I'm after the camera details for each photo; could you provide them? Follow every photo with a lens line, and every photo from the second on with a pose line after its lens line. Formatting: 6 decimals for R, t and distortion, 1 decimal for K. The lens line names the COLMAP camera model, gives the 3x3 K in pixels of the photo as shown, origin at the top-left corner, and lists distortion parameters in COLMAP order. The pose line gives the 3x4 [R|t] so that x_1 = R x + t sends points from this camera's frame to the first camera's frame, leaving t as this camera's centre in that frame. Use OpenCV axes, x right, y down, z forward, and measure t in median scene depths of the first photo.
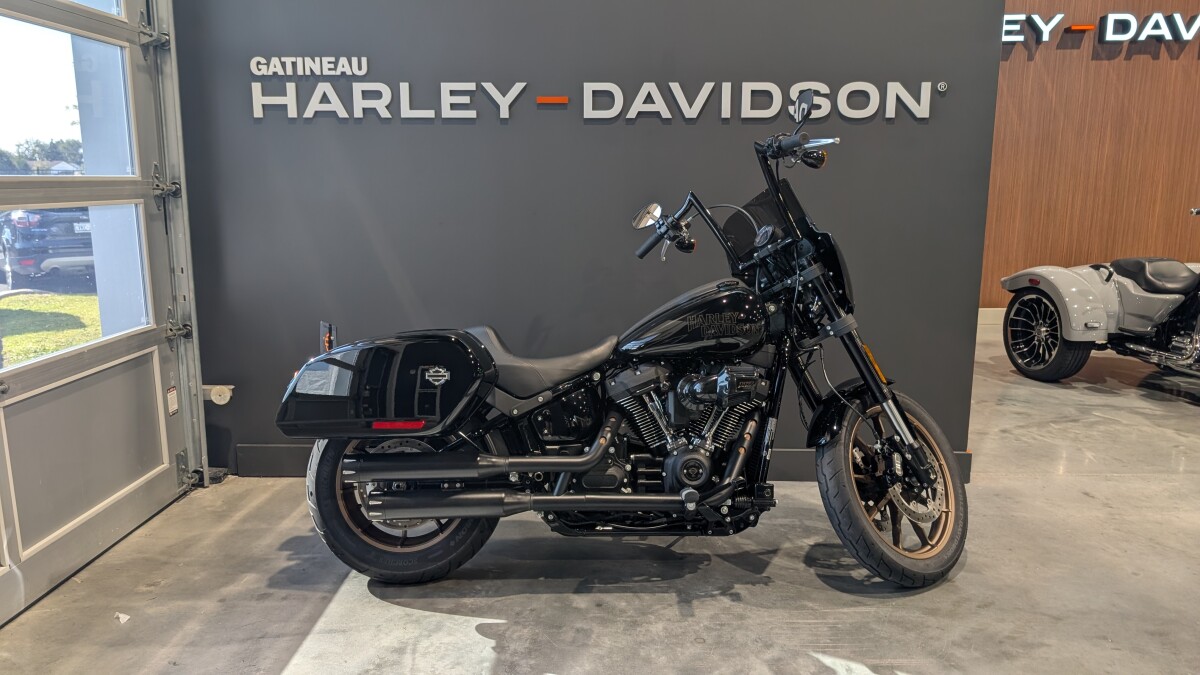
lens RADIAL K [[846.5, 0, 599.2], [0, 846.5, 324.9], [0, 0, 1]] dist [0.003404, -0.002999]
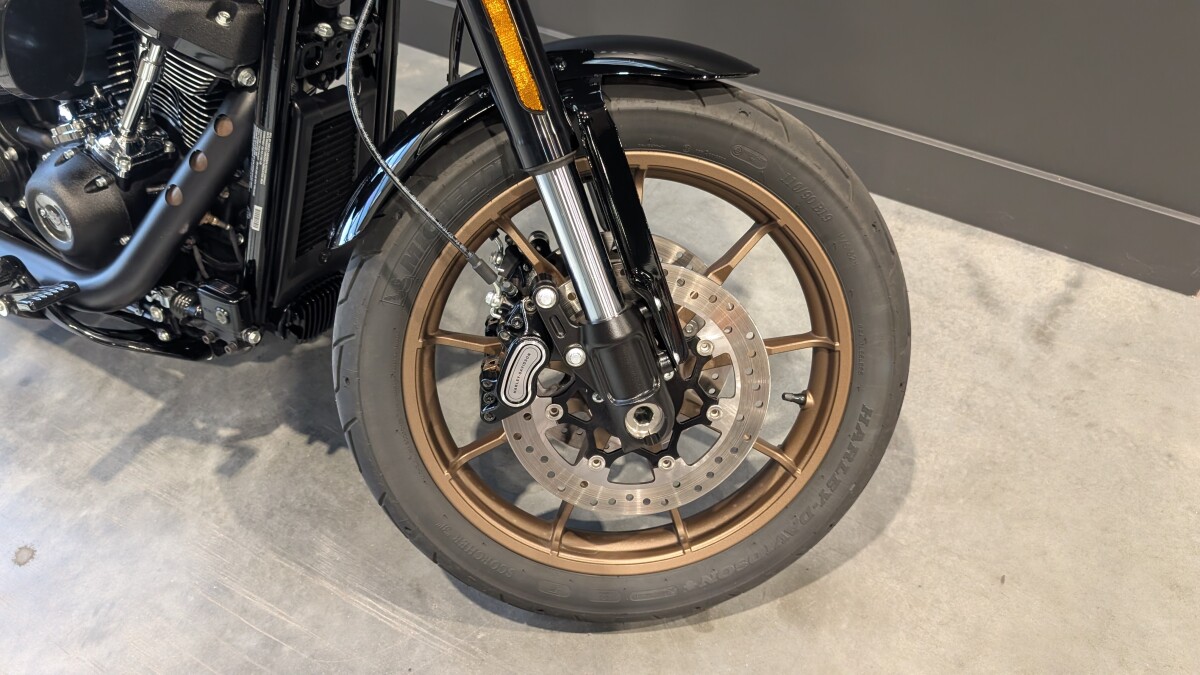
lens RADIAL K [[846.5, 0, 599.1], [0, 846.5, 335.9], [0, 0, 1]] dist [0.003404, -0.002999]
pose [[0.865982, 0.346632, -0.360445, 0.479891], [-0.056094, 0.783567, 0.618770, -0.042853], [0.496918, -0.515625, 0.697999, 0.790146]]
